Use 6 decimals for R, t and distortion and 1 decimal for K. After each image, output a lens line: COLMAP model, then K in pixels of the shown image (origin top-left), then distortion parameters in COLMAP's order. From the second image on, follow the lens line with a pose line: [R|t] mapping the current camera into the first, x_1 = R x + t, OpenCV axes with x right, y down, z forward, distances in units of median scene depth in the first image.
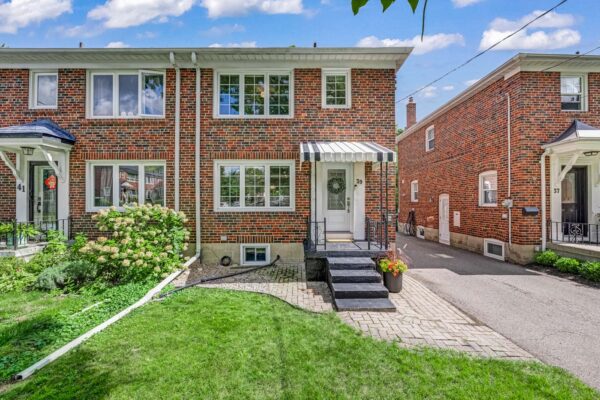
lens RADIAL K [[245.3, 0, 309.1], [0, 245.3, 199.3], [0, 0, 1]] dist [-0.012188, 0.000103]
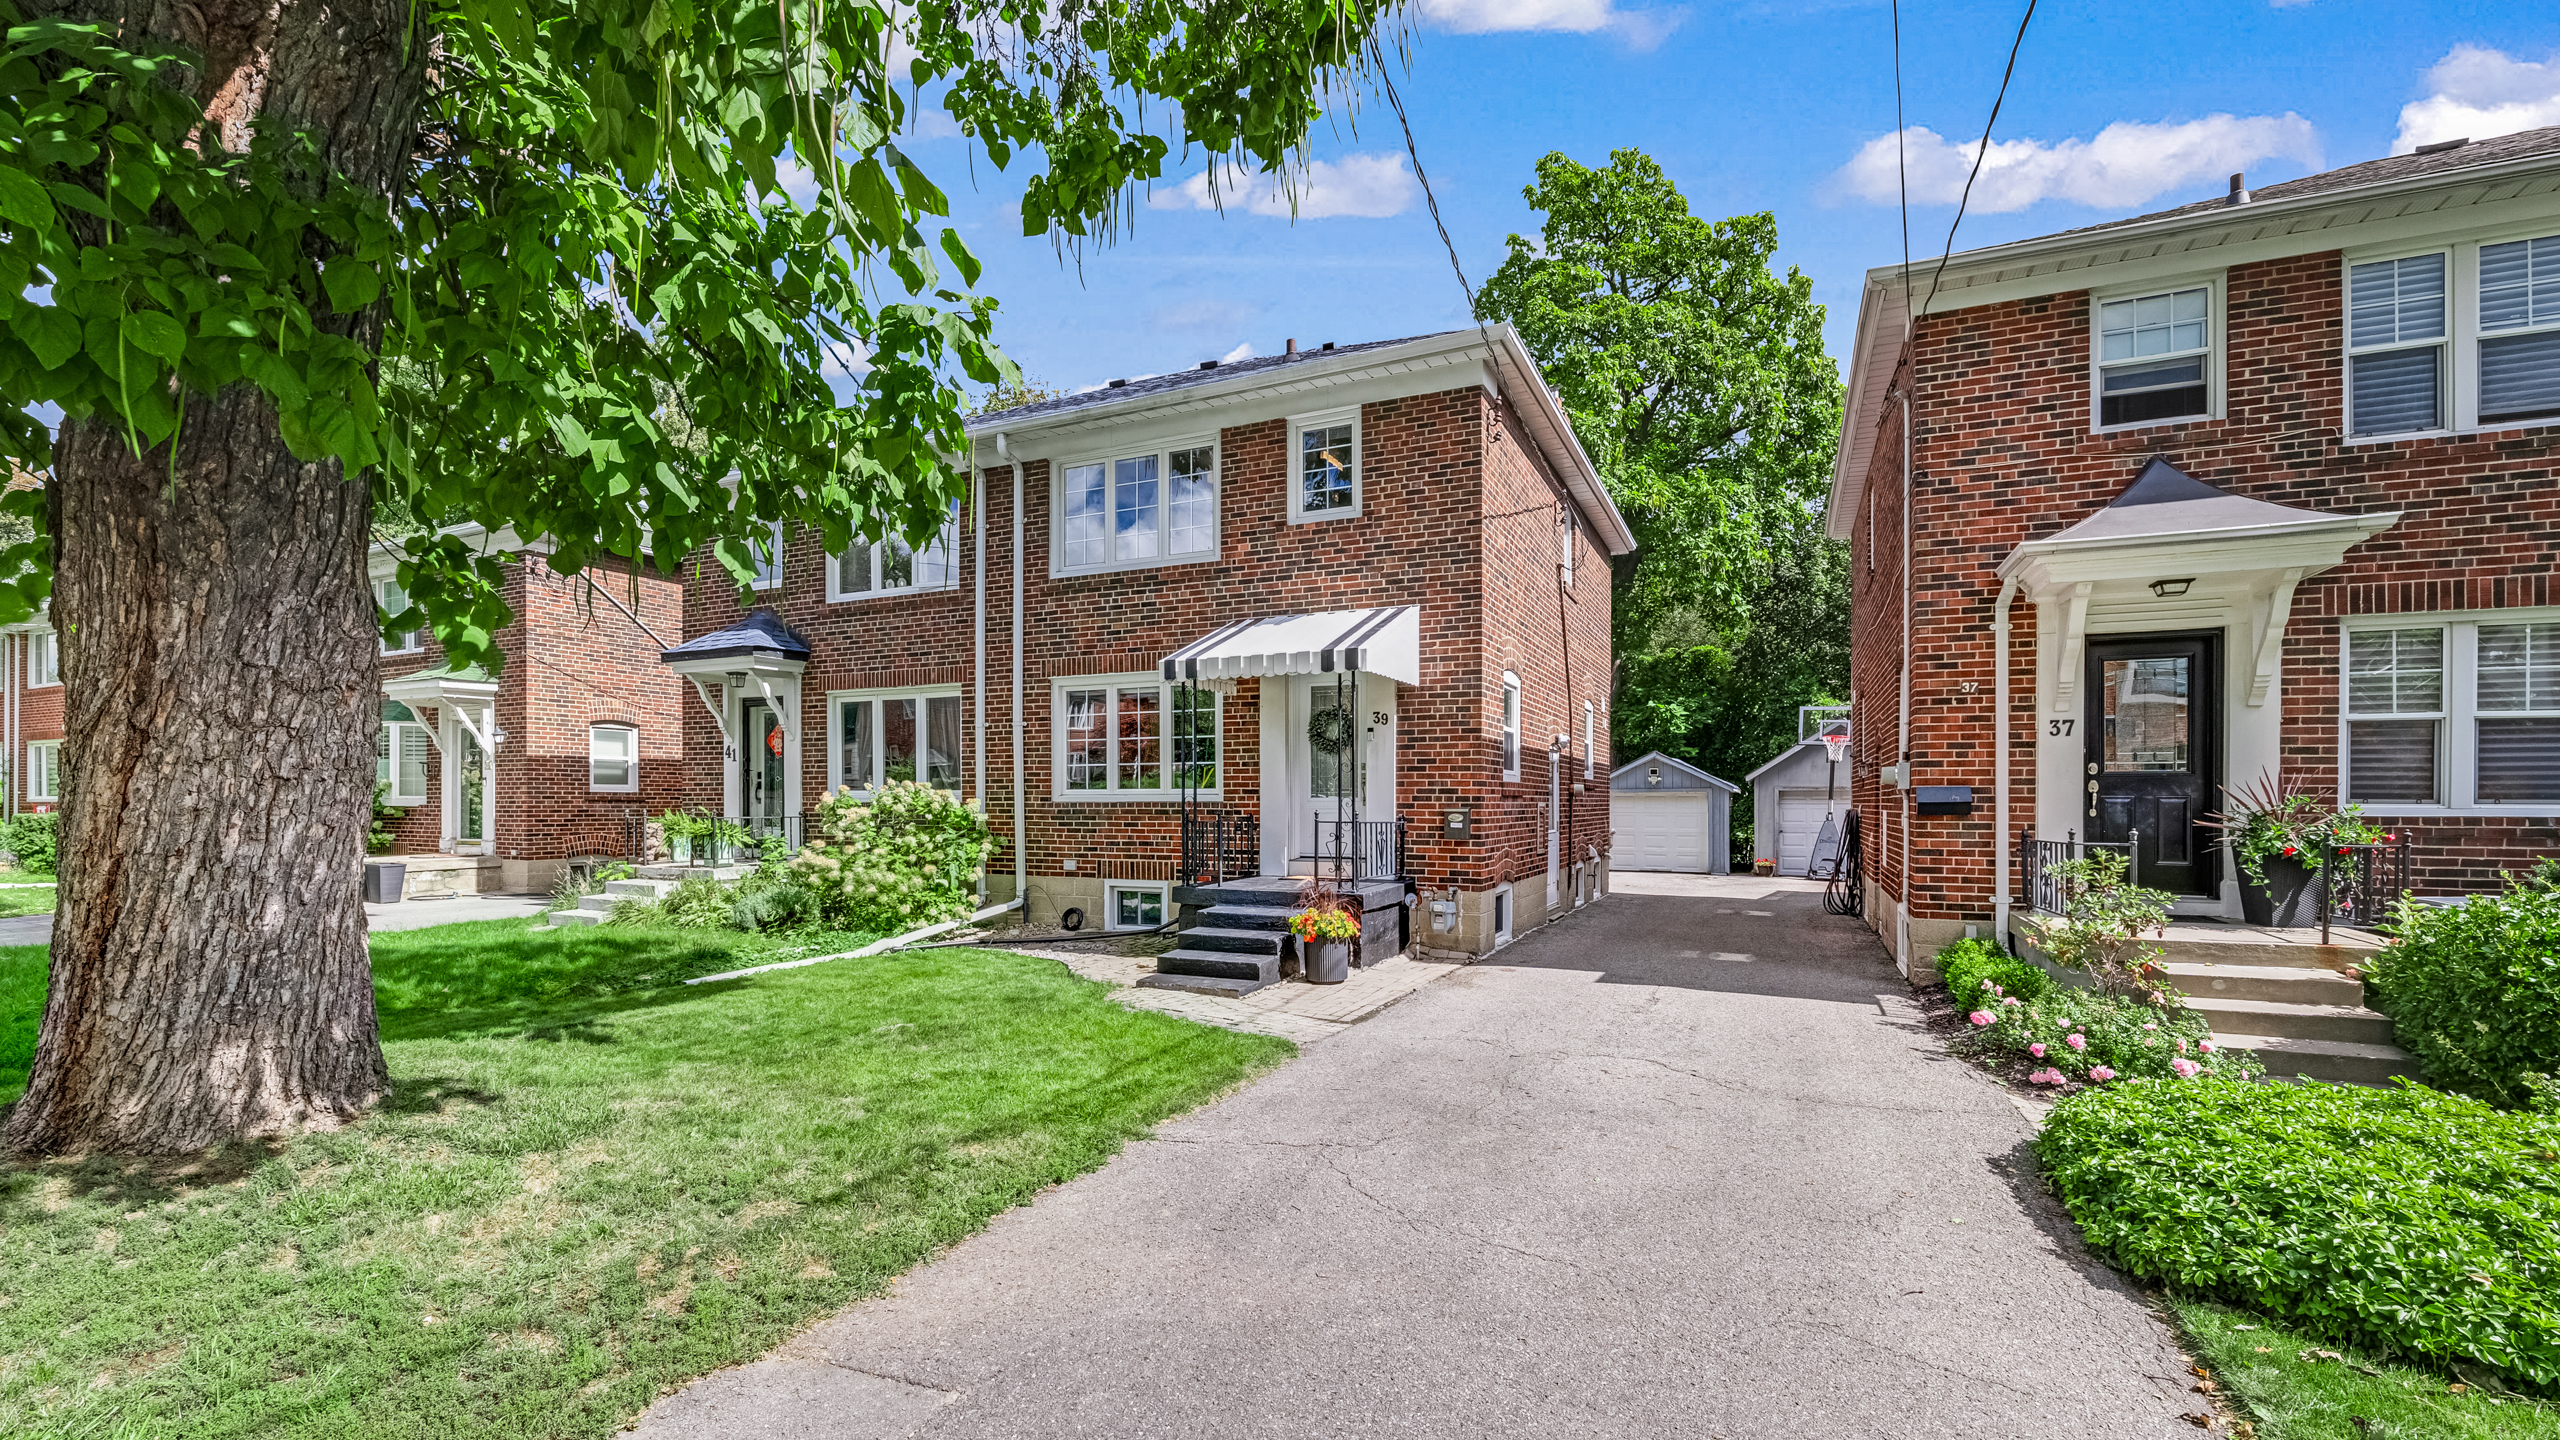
lens RADIAL K [[1102.7, 0, 1314.7], [0, 1102.7, 799.8], [0, 0, 1]] dist [-0.002680, -0.000162]
pose [[0.904689, -0.000758, -0.426073, 0.822036], [0.006776, 0.999898, 0.012609, 0.026037], [0.426019, -0.014295, 0.904601, -0.517236]]
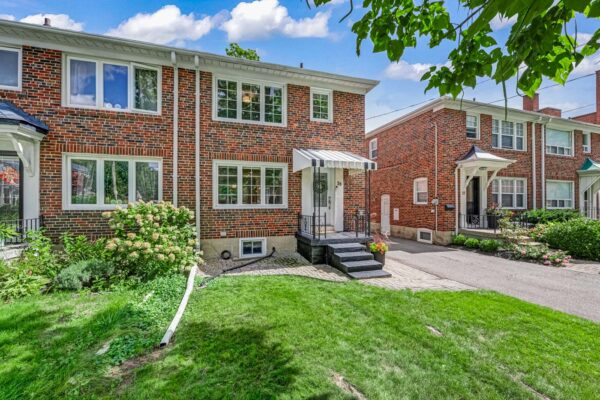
lens RADIAL K [[245.3, 0, 309.1], [0, 245.3, 199.3], [0, 0, 1]] dist [-0.012188, 0.000103]
pose [[0.955319, 0.005065, 0.295534, -0.304889], [-0.005137, 0.999987, -0.000533, 0.007268], [-0.295533, -0.001009, 0.955332, -0.126356]]
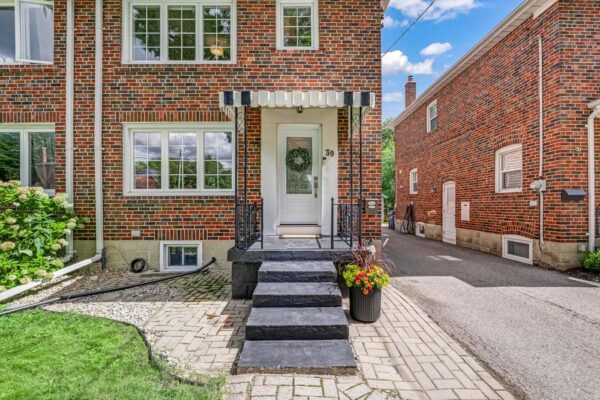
lens RADIAL K [[245.7, 0, 309.2], [0, 245.7, 202.8], [0, 0, 1]] dist [-0.010828, 0.000157]
pose [[0.999961, -0.002401, -0.008508, 0.154777], [0.002466, 0.999968, 0.007671, 0.065957], [0.008489, -0.007692, 0.999934, 0.297546]]
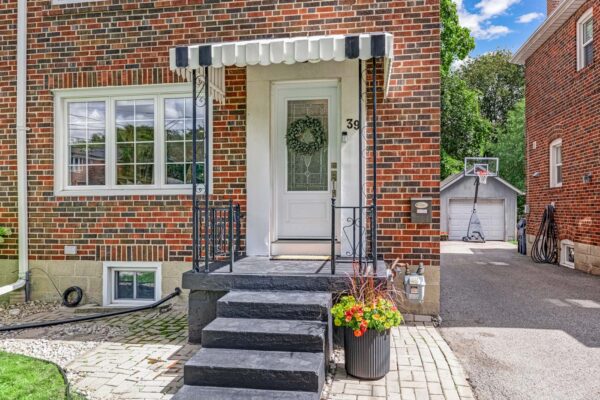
lens RADIAL K [[461.6, 0, 313.8], [0, 461.6, 200.9], [0, 0, 1]] dist [0.003378, 0.001380]
pose [[0.984800, -0.008443, -0.173489, 0.282657], [0.008162, 0.999964, -0.002334, 0.066674], [0.173502, 0.000882, 0.984833, 0.179071]]
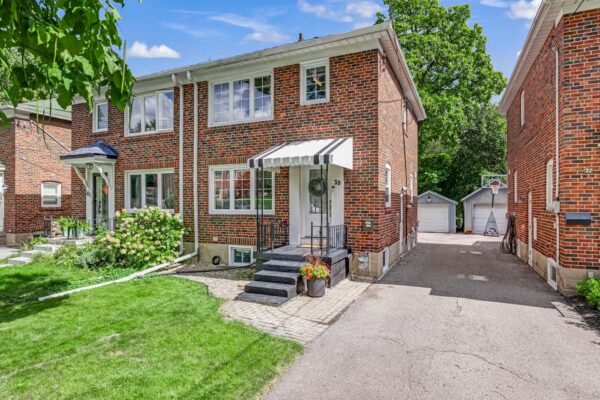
lens RADIAL K [[352.8, 0, 312.7], [0, 352.8, 198.9], [0, 0, 1]] dist [0.006942, 0.001782]
pose [[0.907647, -0.006167, -0.419690, 0.678378], [0.007923, 0.999966, 0.002441, -0.016441], [0.419660, -0.005541, 0.907664, -0.218300]]
